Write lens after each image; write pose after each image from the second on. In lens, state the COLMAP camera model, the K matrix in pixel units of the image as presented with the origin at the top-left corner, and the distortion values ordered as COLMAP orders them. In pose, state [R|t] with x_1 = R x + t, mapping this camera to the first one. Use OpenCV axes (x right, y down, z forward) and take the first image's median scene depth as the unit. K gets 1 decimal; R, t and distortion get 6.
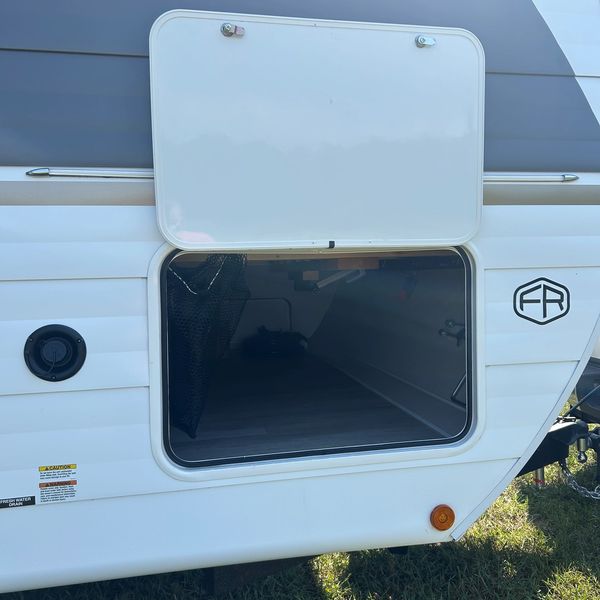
lens RADIAL K [[621.1, 0, 300.0], [0, 621.1, 300.0], [0, 0, 1]] dist [-0.004236, -0.014125]
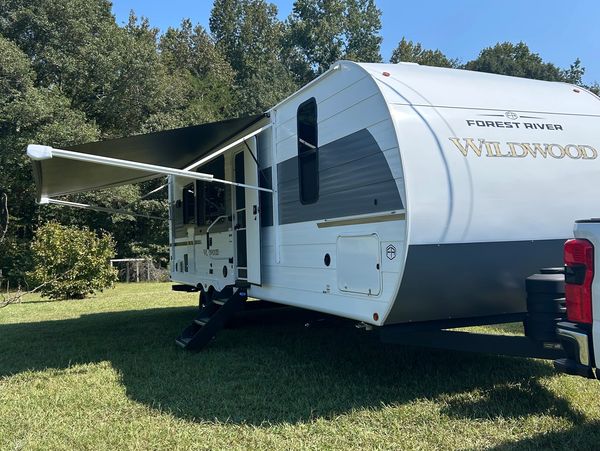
lens RADIAL K [[611.8, 0, 300.0], [0, 611.8, 225.5], [0, 0, 1]] dist [0.048007, -0.020782]
pose [[0.169091, -0.020714, -0.985383, 3.141142], [-0.029964, 0.999209, -0.026146, -0.035622], [0.985145, 0.033947, 0.168337, 0.039116]]
